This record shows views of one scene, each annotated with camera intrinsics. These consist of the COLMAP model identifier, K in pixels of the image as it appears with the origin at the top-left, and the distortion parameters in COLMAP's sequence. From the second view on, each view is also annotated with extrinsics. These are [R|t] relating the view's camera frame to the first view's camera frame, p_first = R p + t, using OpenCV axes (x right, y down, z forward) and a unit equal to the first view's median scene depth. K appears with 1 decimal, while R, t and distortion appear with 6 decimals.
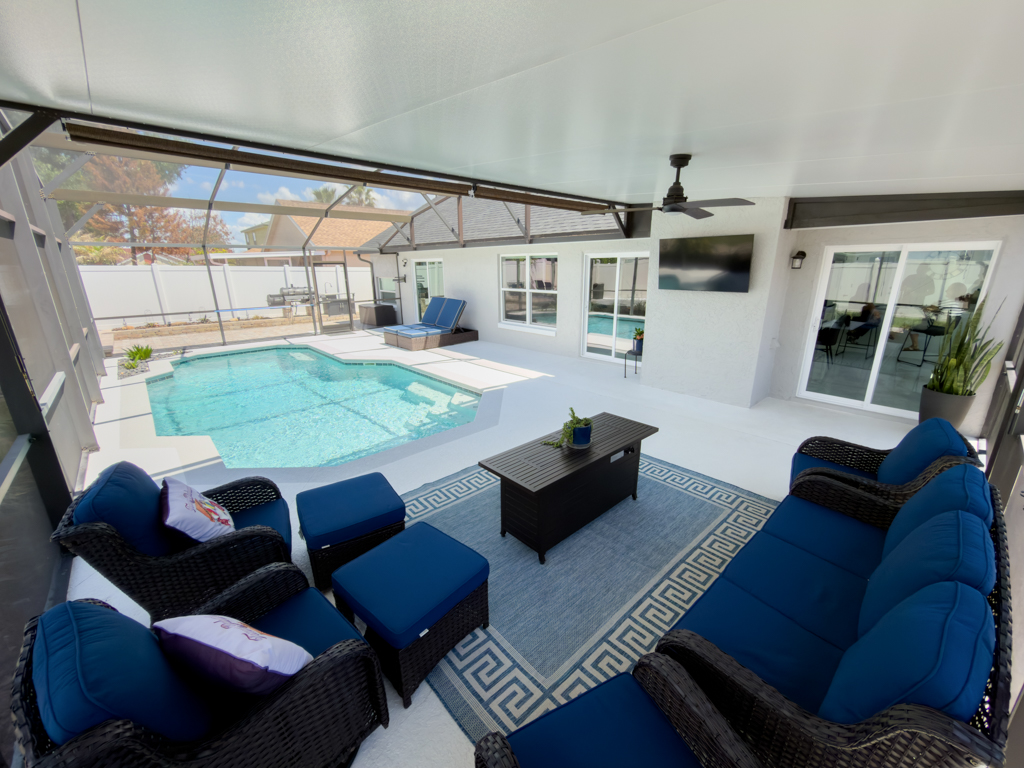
lens RADIAL K [[414.9, 0, 511.7], [0, 414.9, 388.9], [0, 0, 1]] dist [-0.004181, -0.000528]
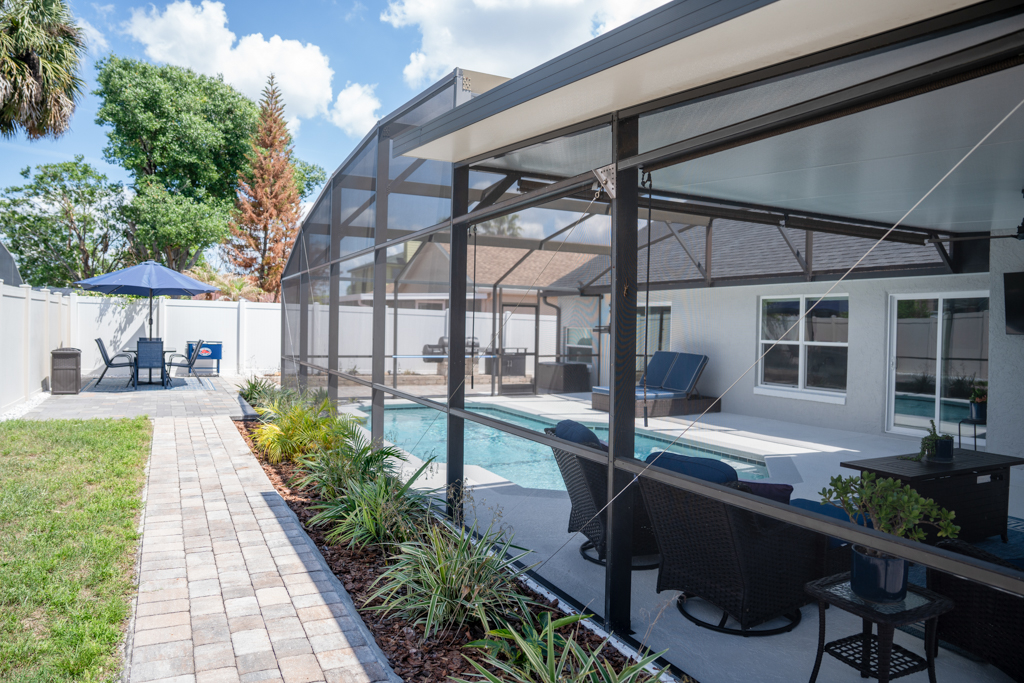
lens RADIAL K [[697.9, 0, 519.0], [0, 697.9, 333.2], [0, 0, 1]] dist [-0.082832, 0.050432]
pose [[0.962673, 0.026726, -0.269346, -0.117160], [-0.099732, 0.960123, -0.261185, 0.115373], [0.251625, 0.278298, 0.926949, -0.258615]]
